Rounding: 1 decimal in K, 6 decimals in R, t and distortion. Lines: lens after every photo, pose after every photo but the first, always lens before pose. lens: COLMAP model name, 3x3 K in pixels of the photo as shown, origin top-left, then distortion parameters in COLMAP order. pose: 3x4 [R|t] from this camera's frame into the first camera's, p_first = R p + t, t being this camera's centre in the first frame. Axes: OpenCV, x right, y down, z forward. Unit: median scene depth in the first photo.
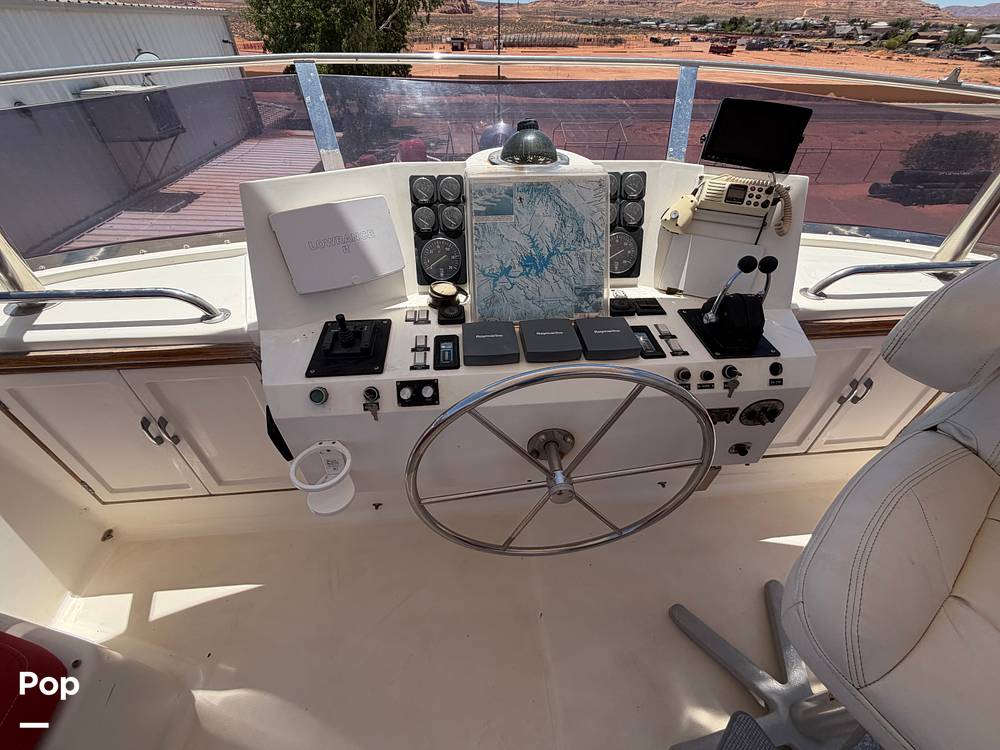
lens RADIAL K [[402.1, 0, 497.6], [0, 402.1, 375.3], [0, 0, 1]] dist [0.000761, 0.000039]
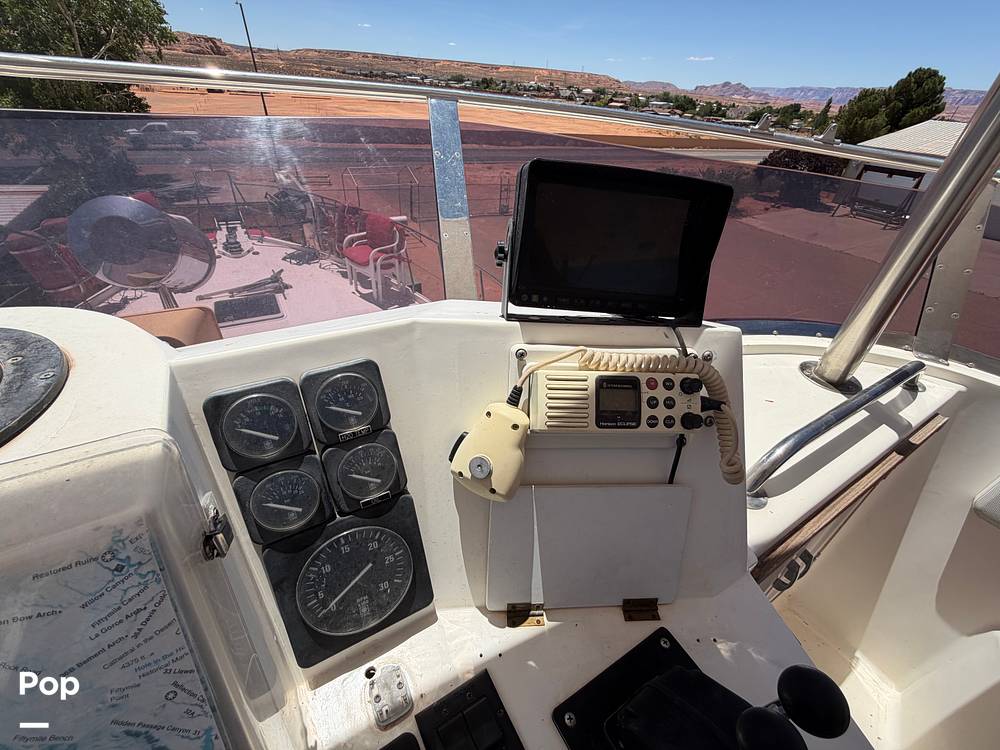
lens RADIAL K [[402.1, 0, 497.8], [0, 402.1, 375.6], [0, 0, 1]] dist [0.000761, 0.000039]
pose [[0.902937, -0.211421, 0.374174, 0.339676], [0.240291, 0.970184, -0.031670, -0.466573], [-0.356322, 0.118507, 0.926818, 0.656680]]
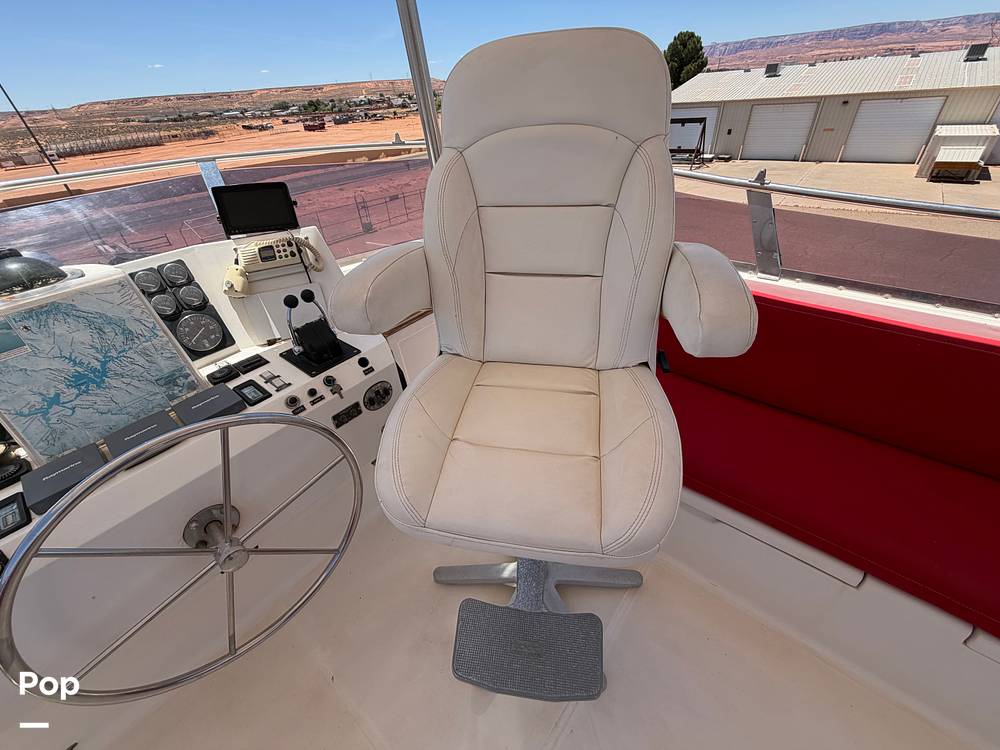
lens RADIAL K [[402.1, 0, 497.8], [0, 402.1, 375.0], [0, 0, 1]] dist [0.000761, 0.000039]
pose [[0.707308, -0.458363, 0.538163, 0.250150], [0.524522, 0.850671, 0.035152, 0.177753], [-0.473912, 0.257415, 0.842108, -0.251265]]
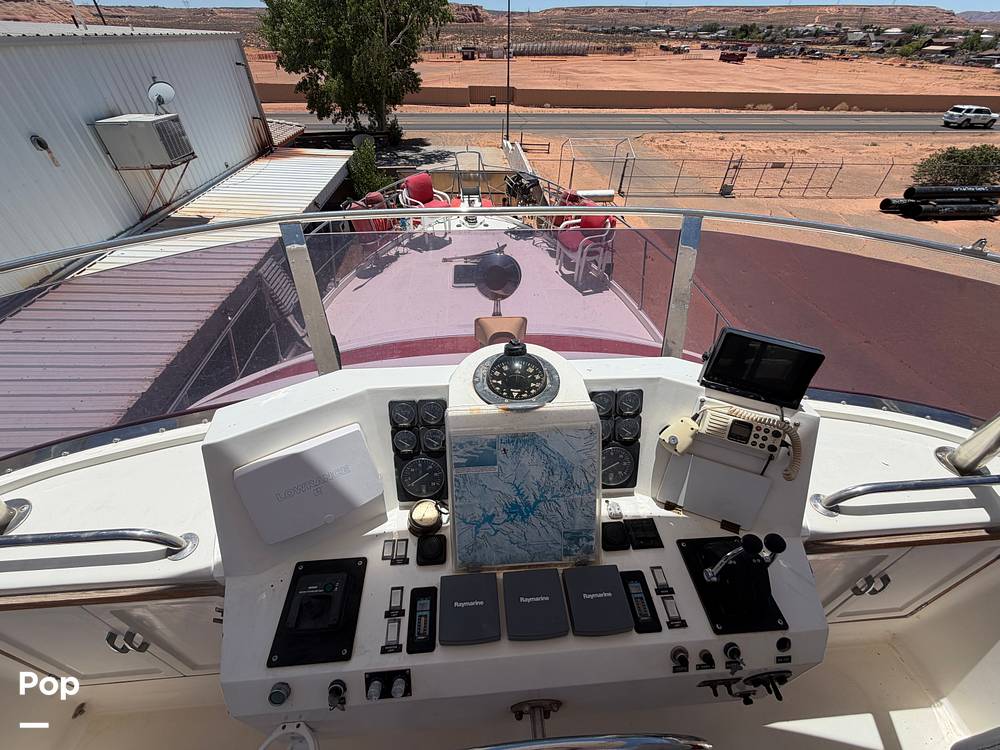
lens RADIAL K [[402.1, 0, 497.3], [0, 402.1, 374.9], [0, 0, 1]] dist [0.000761, 0.000039]
pose [[0.999788, 0.009846, -0.018093, 0.049797], [-0.010062, 0.999879, -0.011902, -0.537314], [0.017974, 0.012081, 0.999765, 0.064238]]
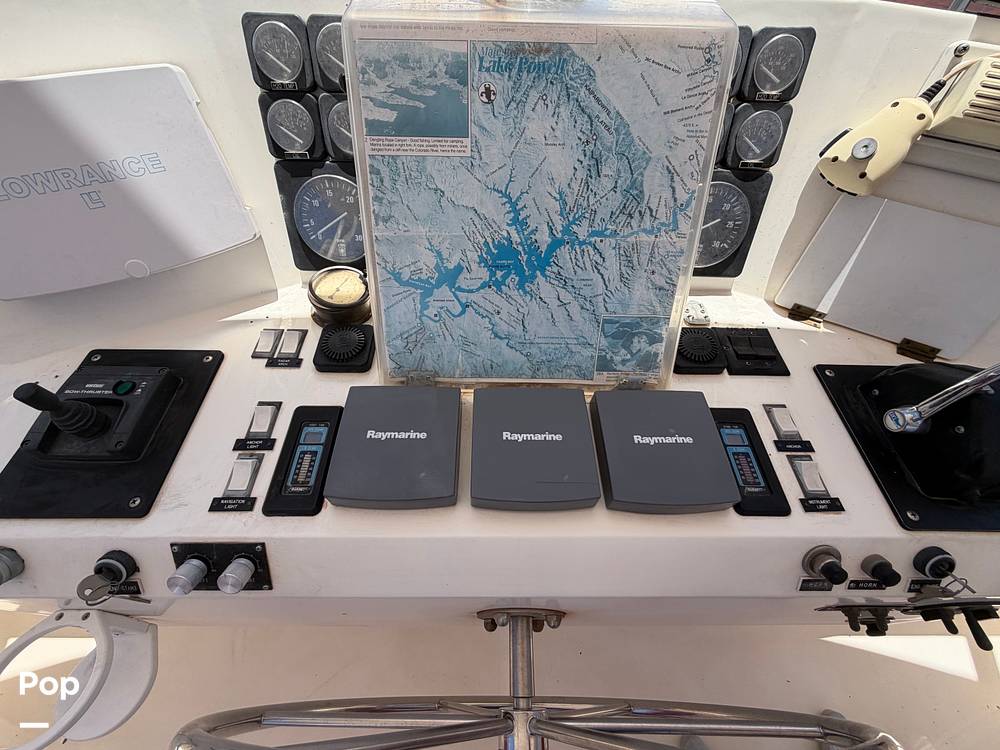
lens RADIAL K [[402.1, 0, 497.0], [0, 402.1, 375.8], [0, 0, 1]] dist [0.000761, 0.000039]
pose [[0.995757, 0.080831, -0.043980, 0.092861], [-0.068845, 0.971506, 0.226795, -0.238092], [0.061059, -0.222805, 0.972949, 0.513649]]
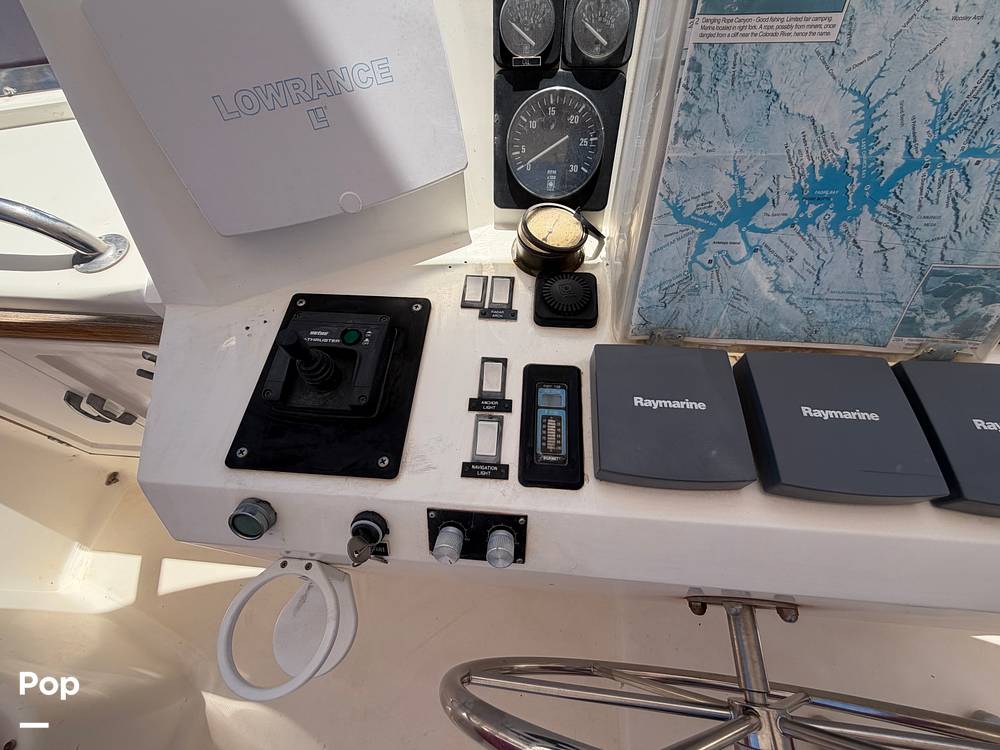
lens RADIAL K [[402.1, 0, 496.8], [0, 402.1, 376.6], [0, 0, 1]] dist [0.000761, 0.000039]
pose [[0.983141, 0.129646, -0.128938, -0.119145], [-0.079591, 0.938289, 0.336570, -0.208543], [0.164616, -0.320633, 0.932789, 0.548104]]
